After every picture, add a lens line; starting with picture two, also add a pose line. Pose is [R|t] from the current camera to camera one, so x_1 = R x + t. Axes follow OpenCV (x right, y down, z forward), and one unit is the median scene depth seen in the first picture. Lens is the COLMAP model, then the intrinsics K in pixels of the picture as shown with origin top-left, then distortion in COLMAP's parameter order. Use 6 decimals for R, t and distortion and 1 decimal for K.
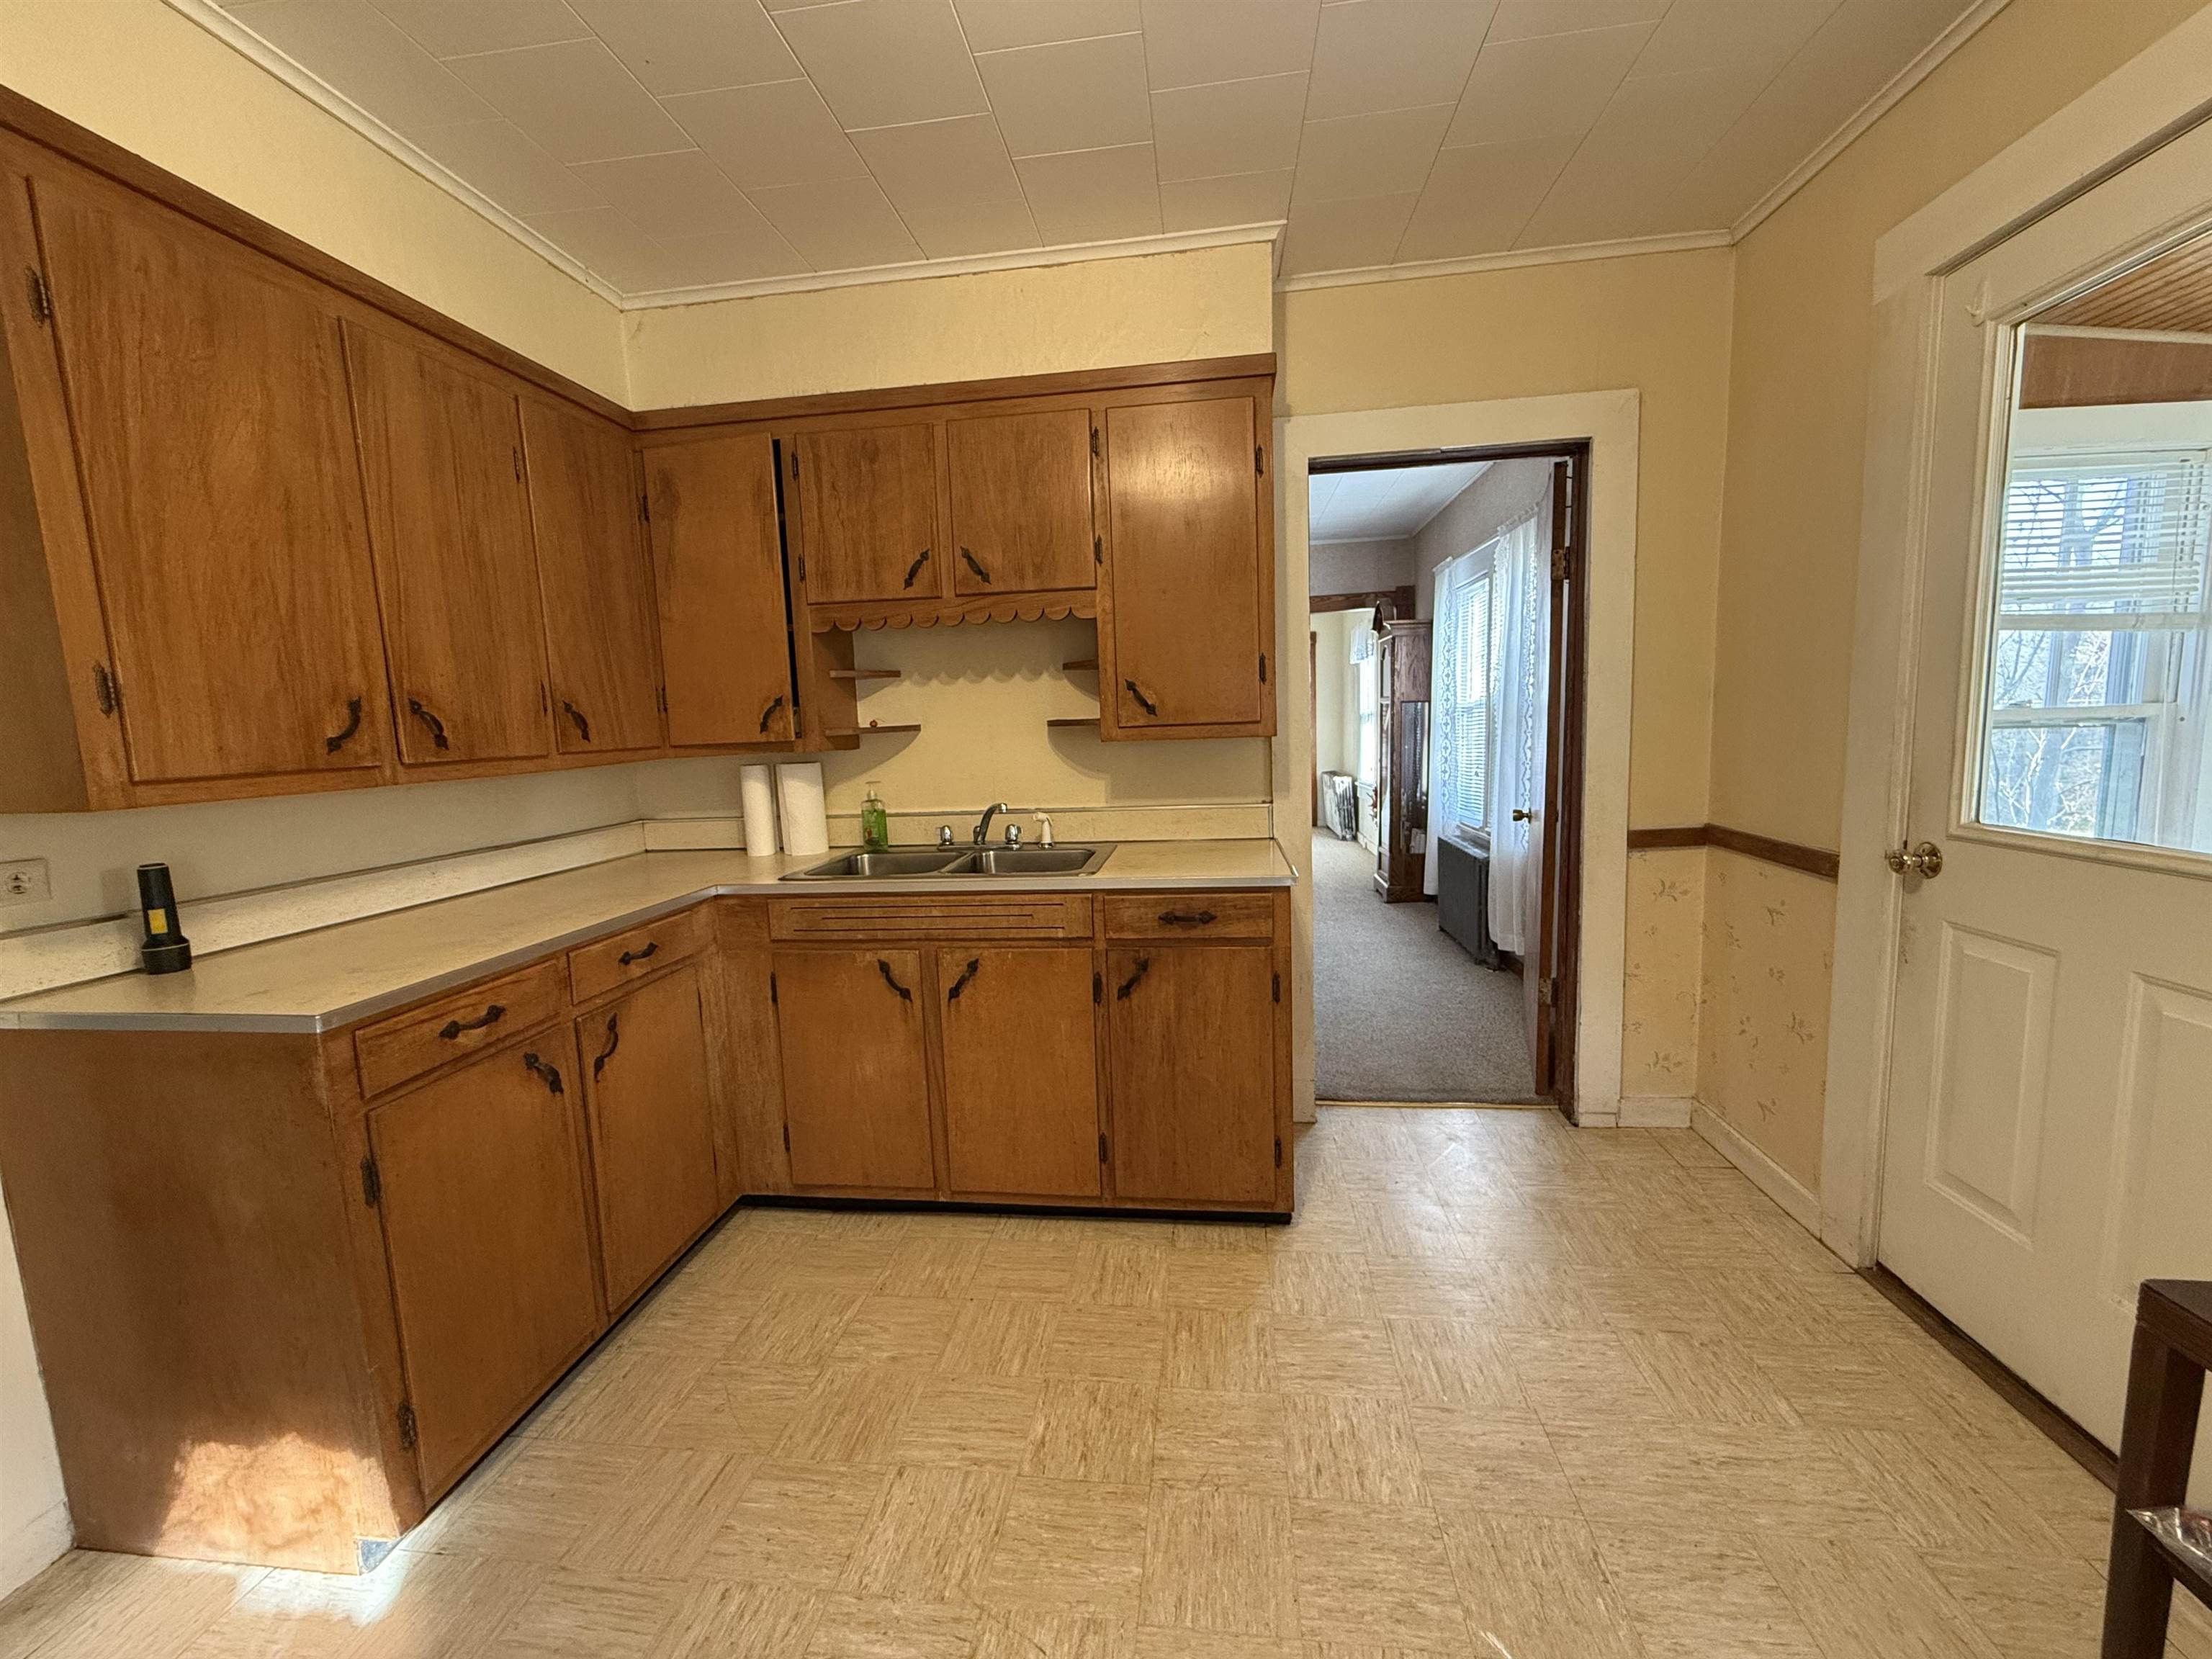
lens RADIAL K [[882.5, 0, 1101.3], [0, 882.5, 833.1], [0, 0, 1]] dist [0.000285, 0.000132]
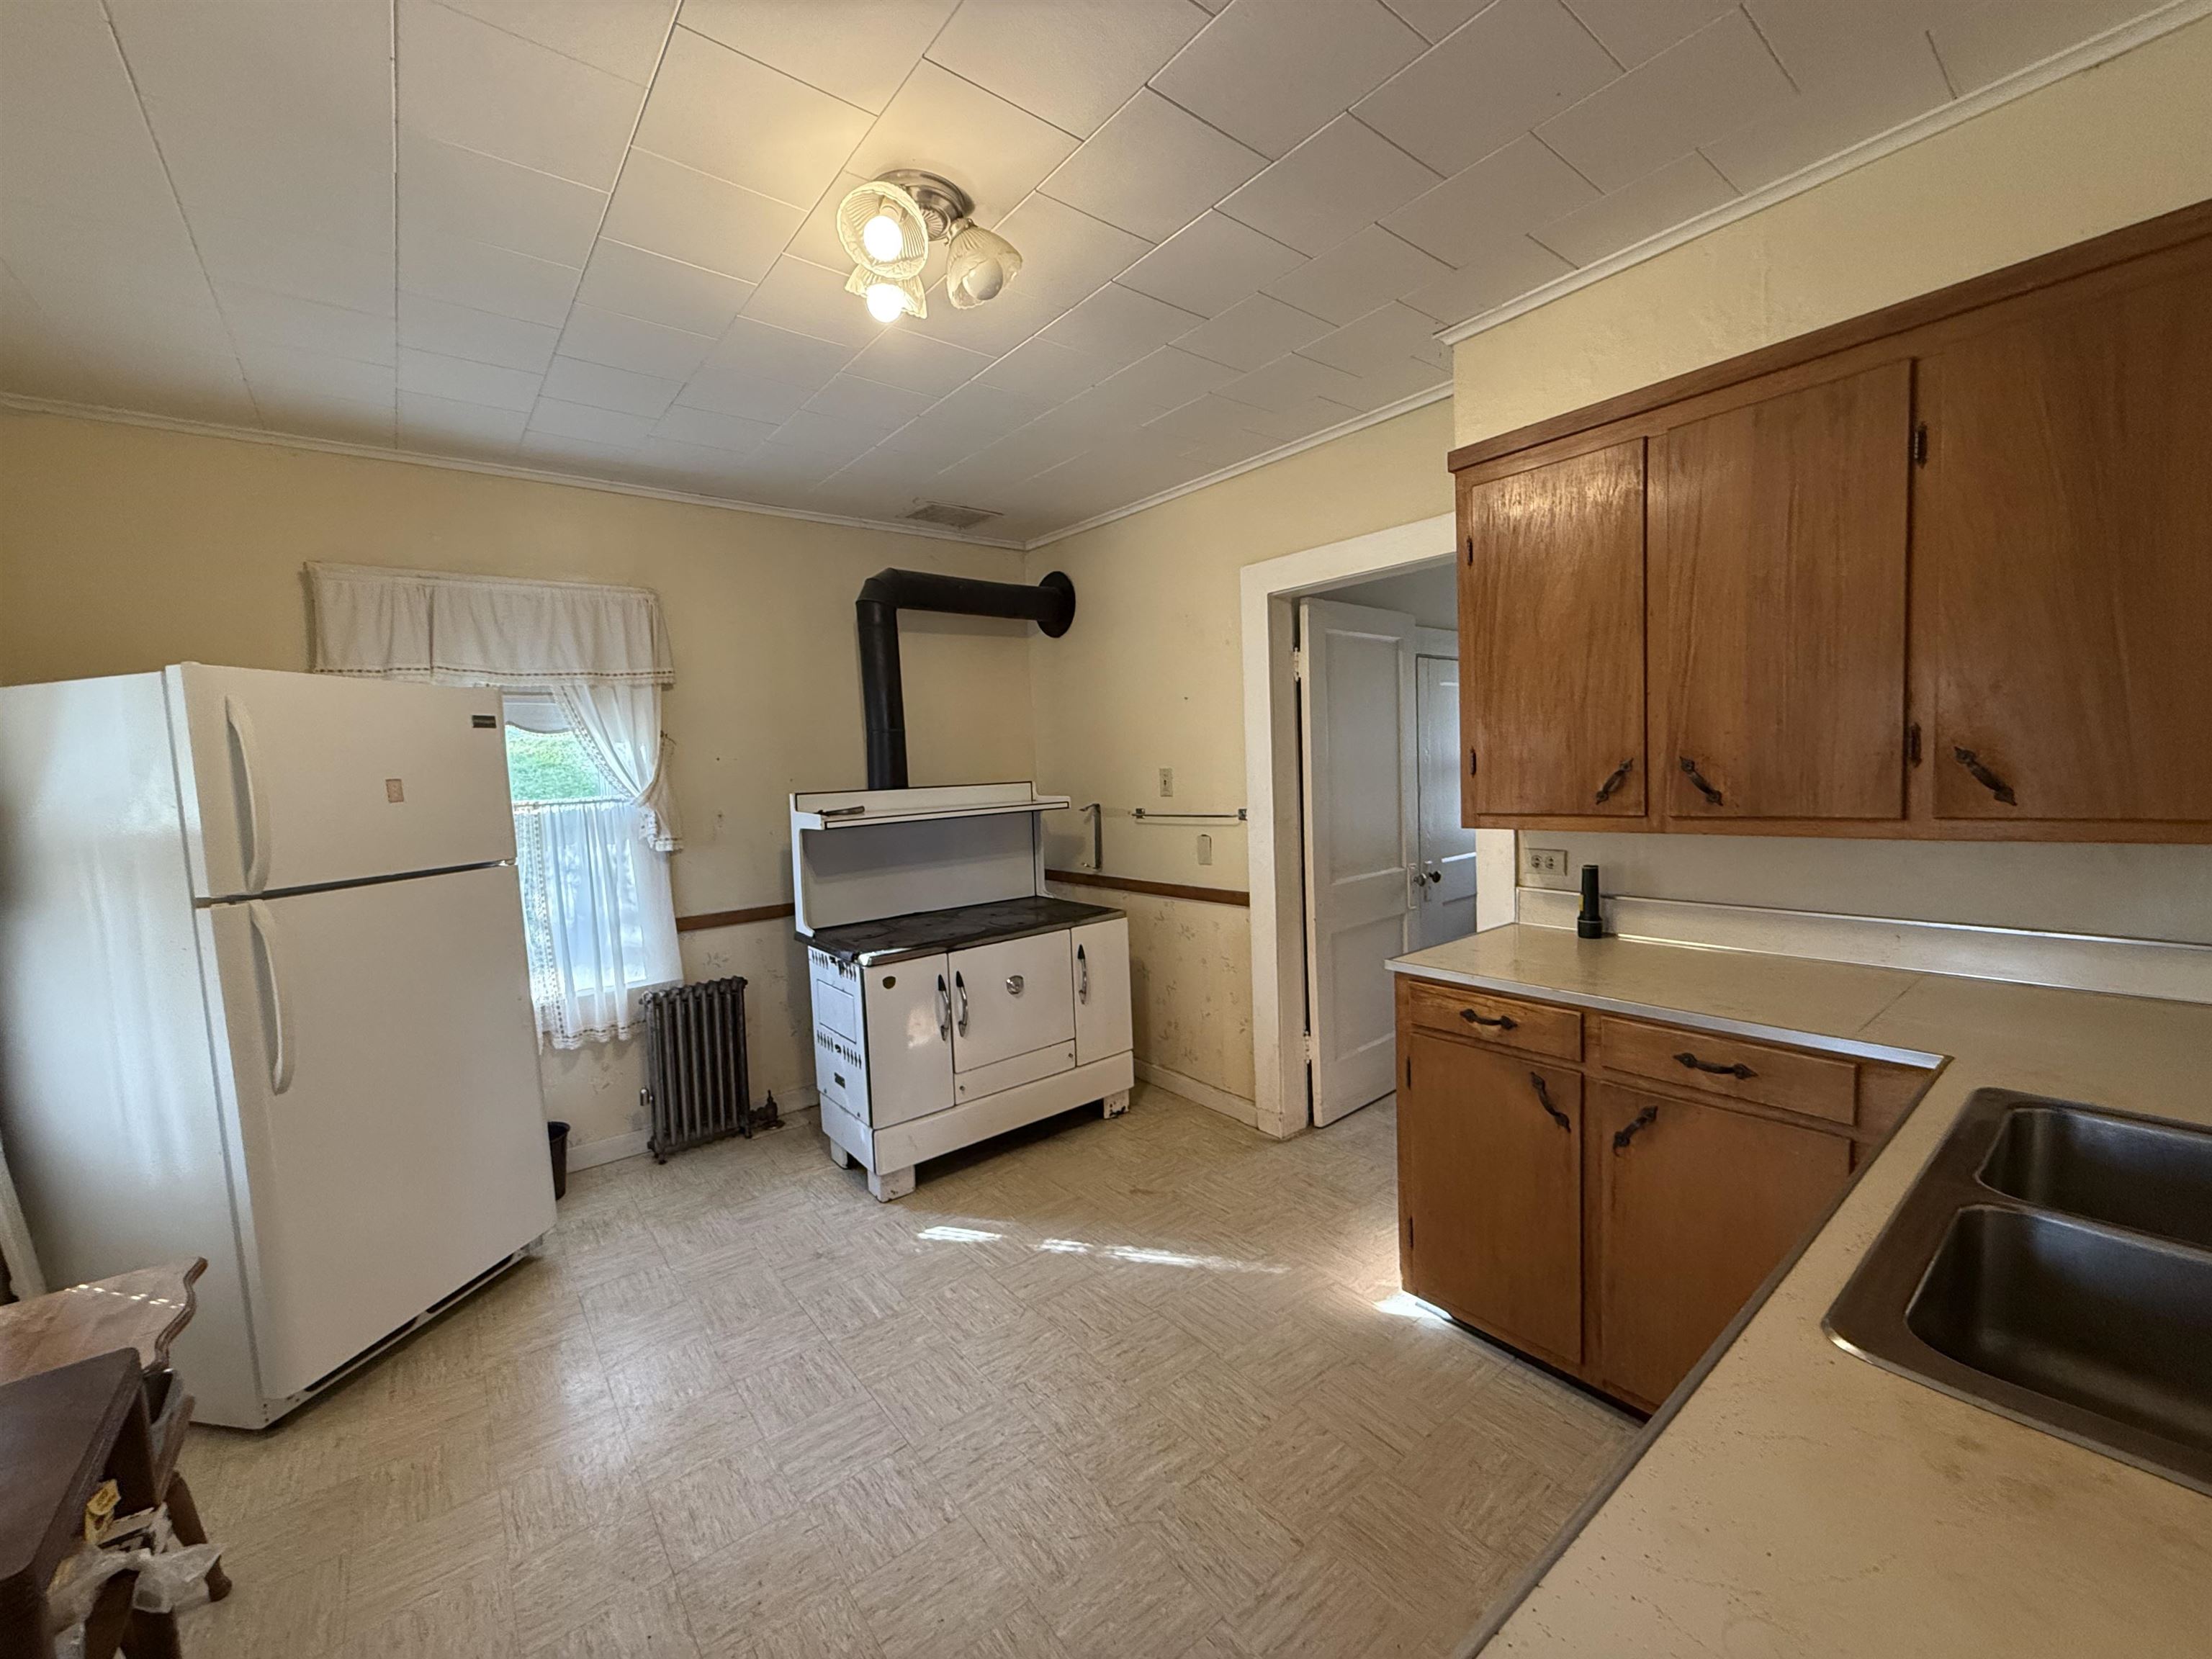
lens RADIAL K [[882.5, 0, 1101.7], [0, 882.5, 823.8], [0, 0, 1]] dist [0.000285, 0.000132]
pose [[-0.694685, 0.115296, -0.710013, 0.550003], [-0.021272, 0.983346, 0.180494, -0.278995], [0.718999, 0.140490, -0.680664, 1.362563]]
